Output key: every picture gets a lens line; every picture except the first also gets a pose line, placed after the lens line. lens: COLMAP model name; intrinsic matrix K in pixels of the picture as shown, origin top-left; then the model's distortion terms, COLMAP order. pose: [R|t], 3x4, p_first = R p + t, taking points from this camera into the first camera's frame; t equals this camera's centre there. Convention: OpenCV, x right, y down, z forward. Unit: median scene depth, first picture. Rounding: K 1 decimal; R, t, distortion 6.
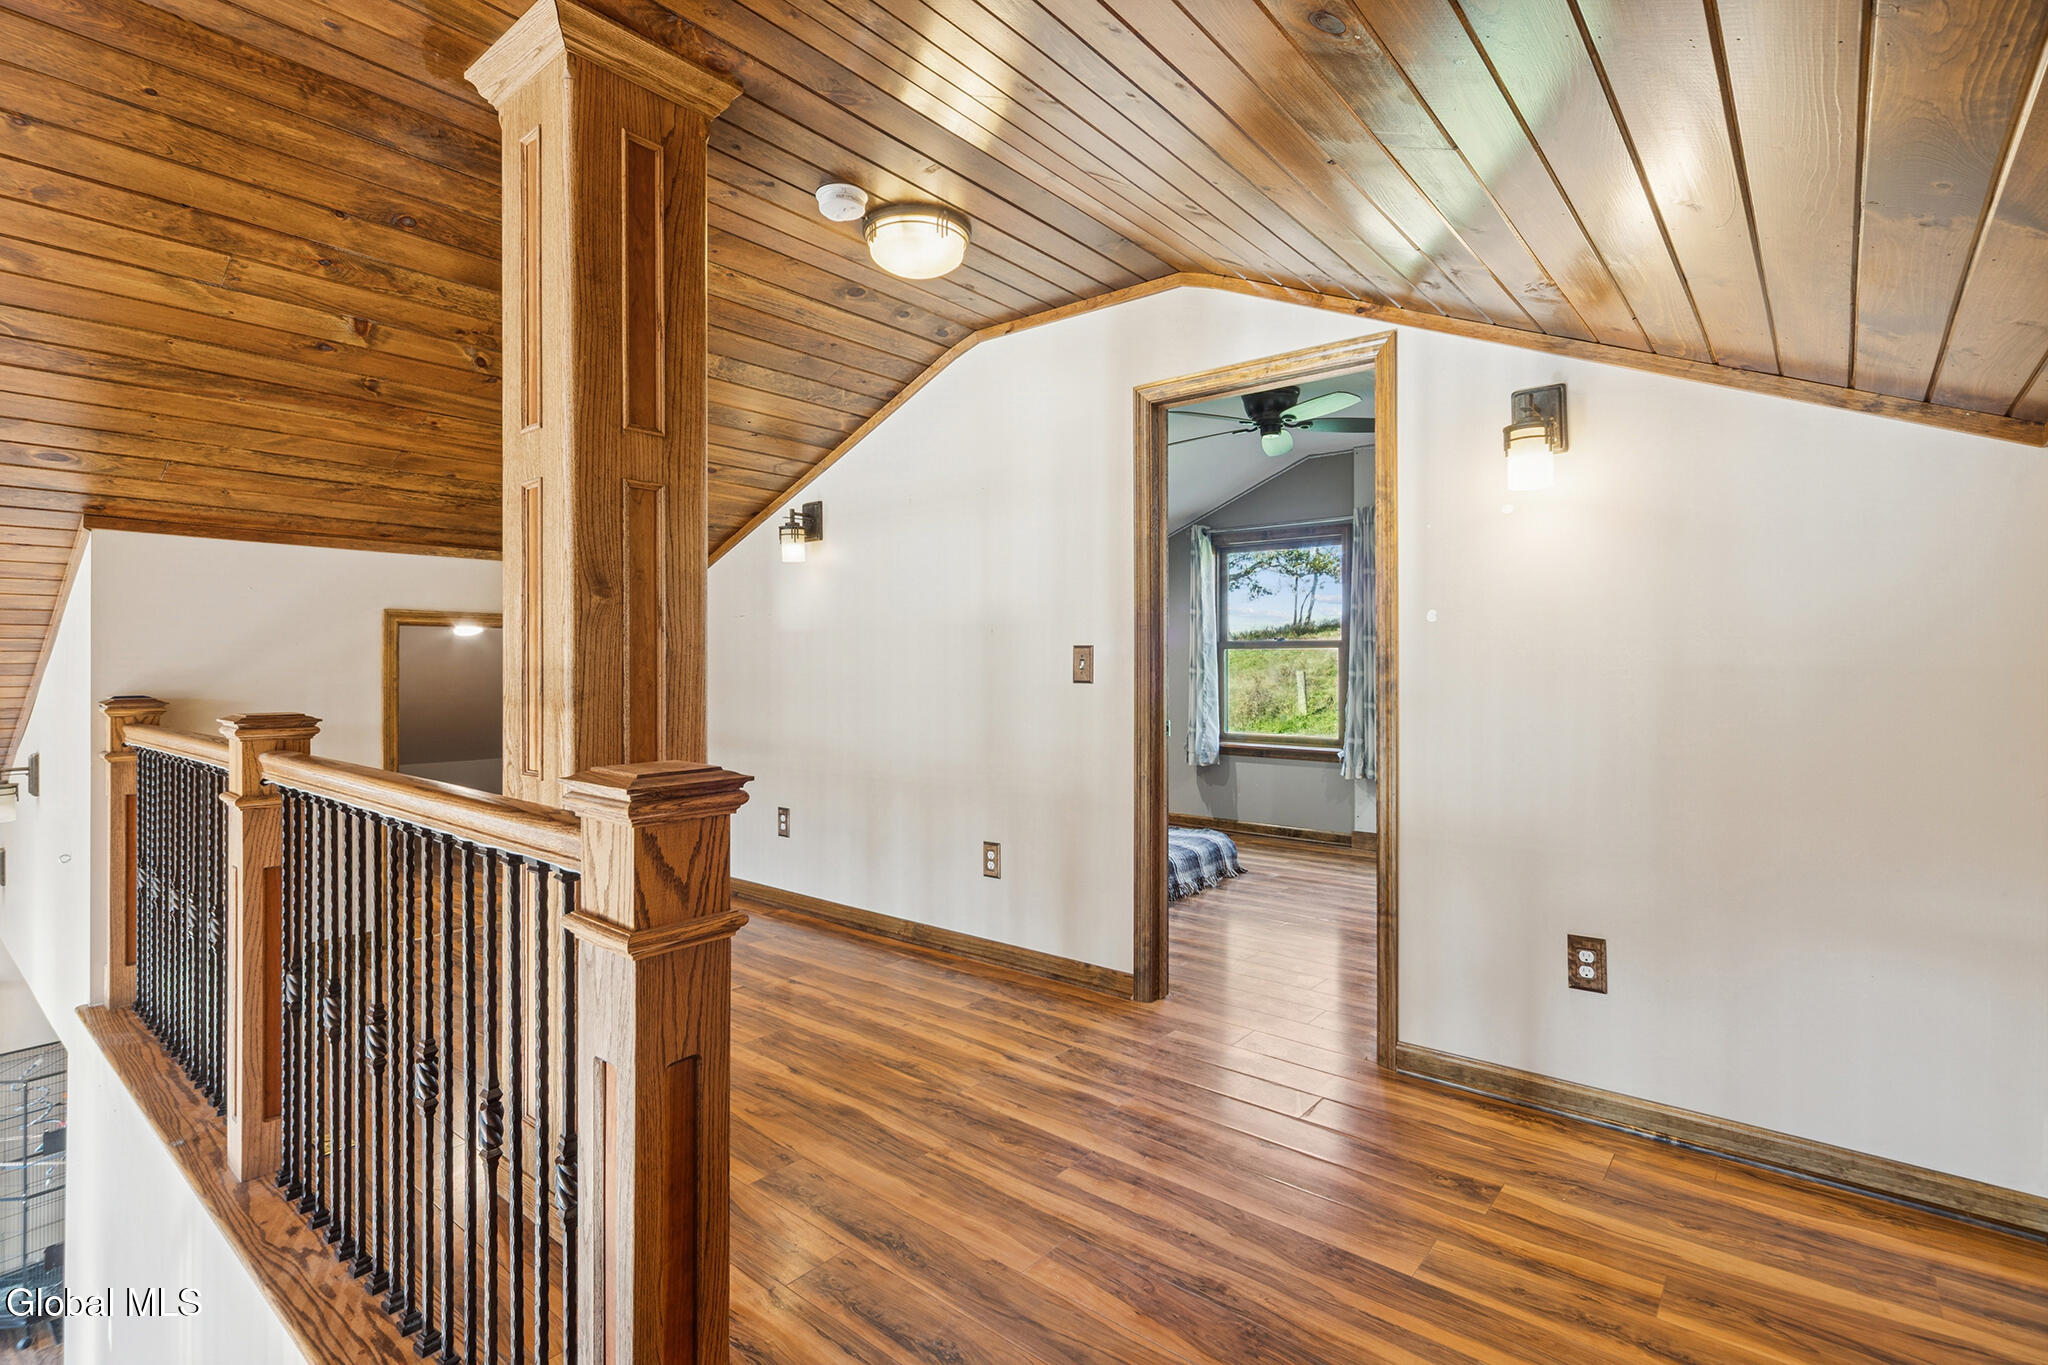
lens RADIAL K [[969.7, 0, 1027.8], [0, 969.7, 655.7], [0, 0, 1]] dist [0.000402, -0.000044]
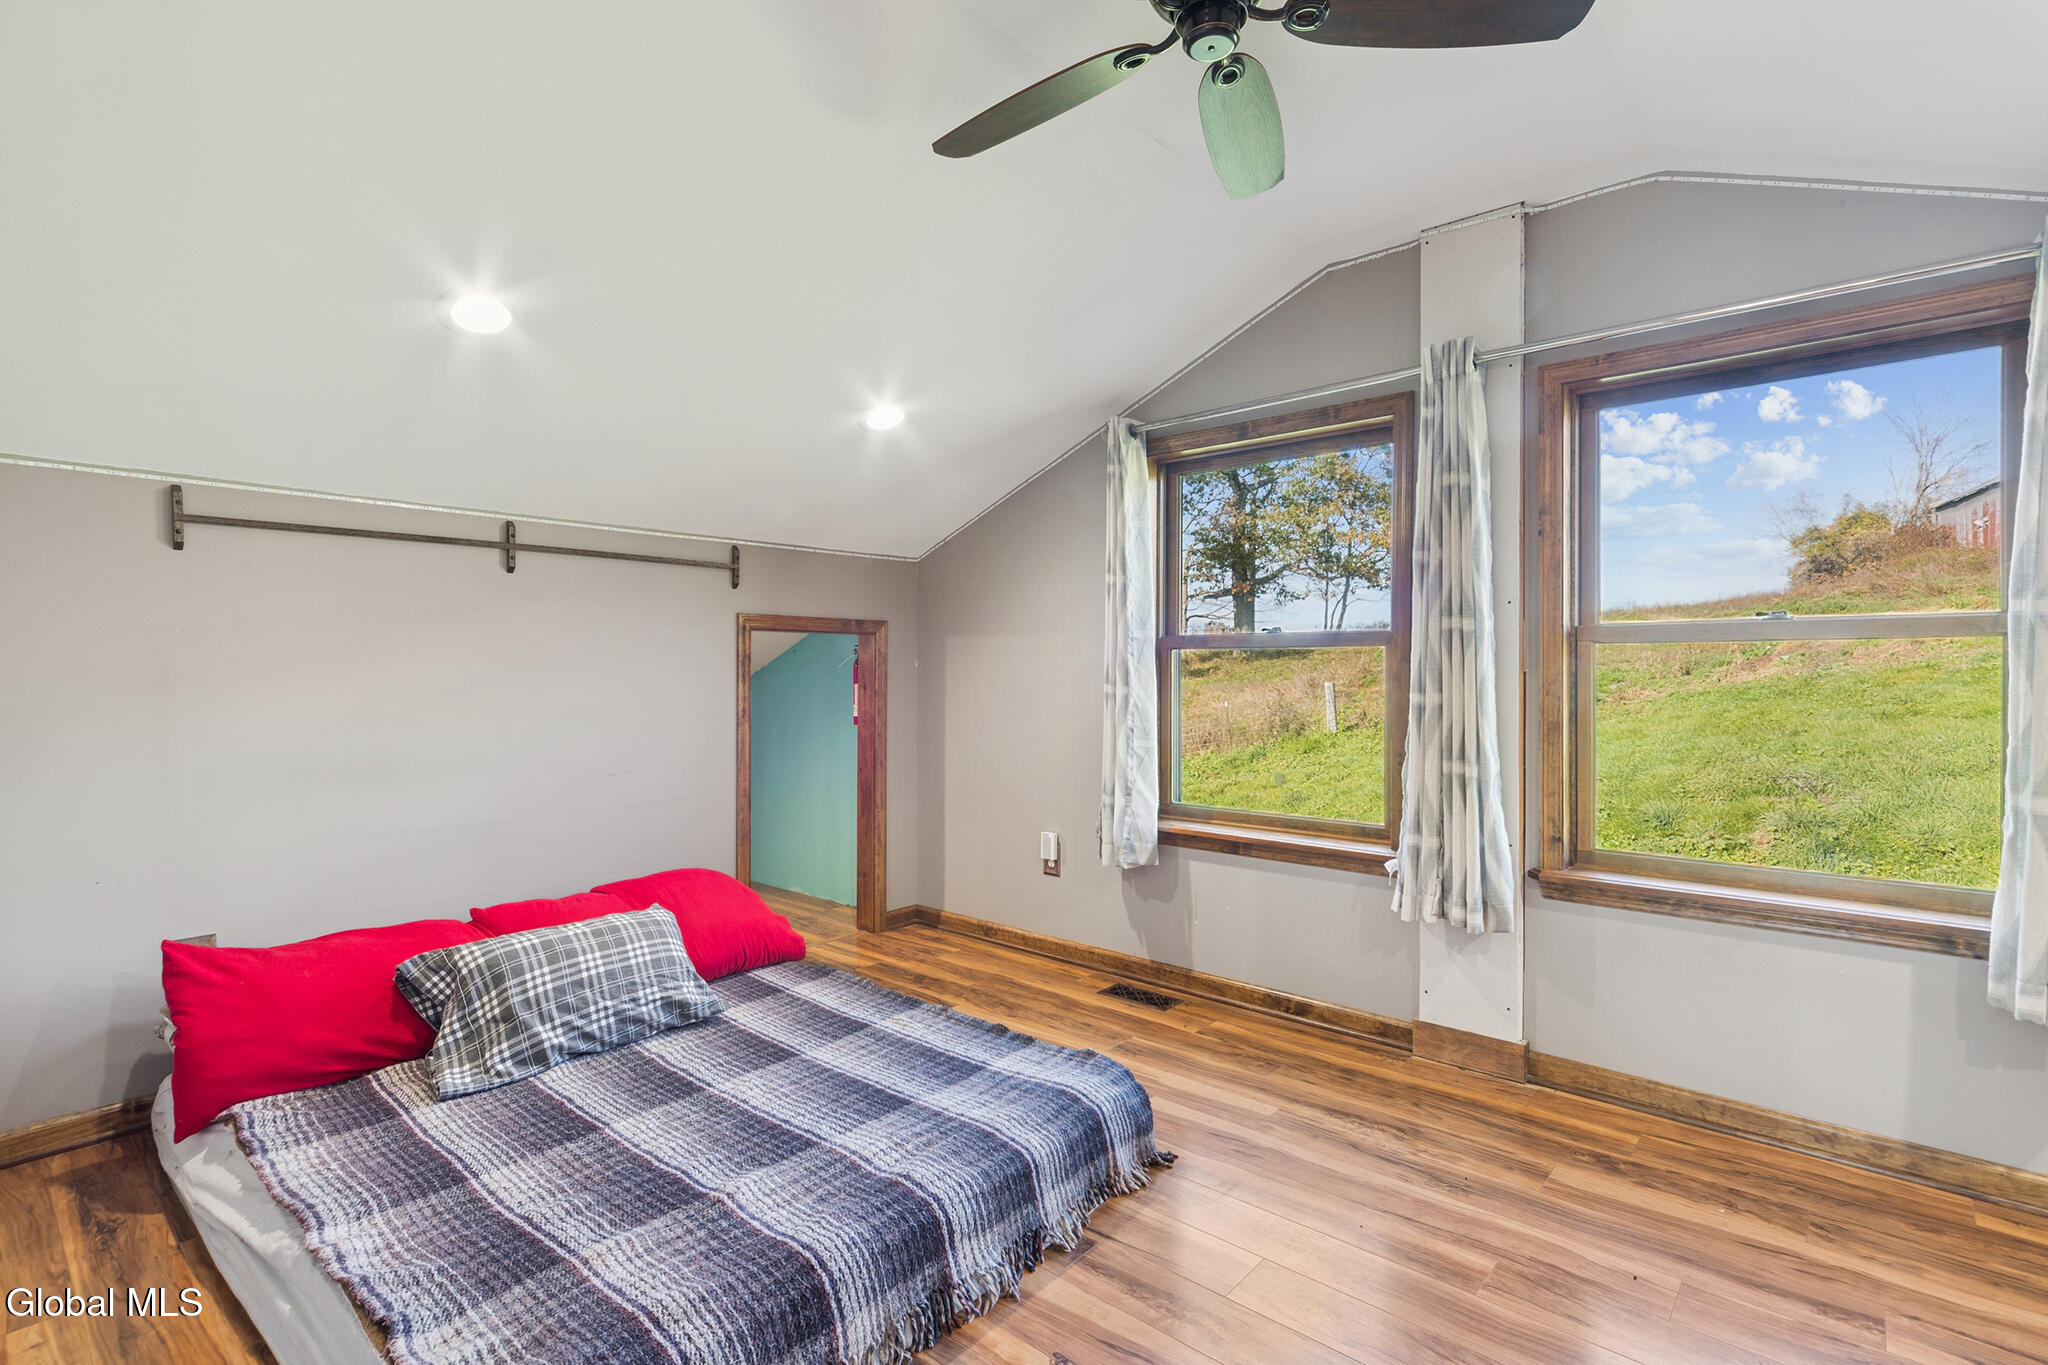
lens RADIAL K [[976.4, 0, 1025.1], [0, 976.4, 675.7], [0, 0, 1]] dist [-0.001525, -0.000540]
pose [[0.999534, 0.000532, -0.030516, 0.140867], [-0.000196, 0.999939, 0.011025, 0.002083], [0.030520, -0.011014, 0.999473, 0.462361]]
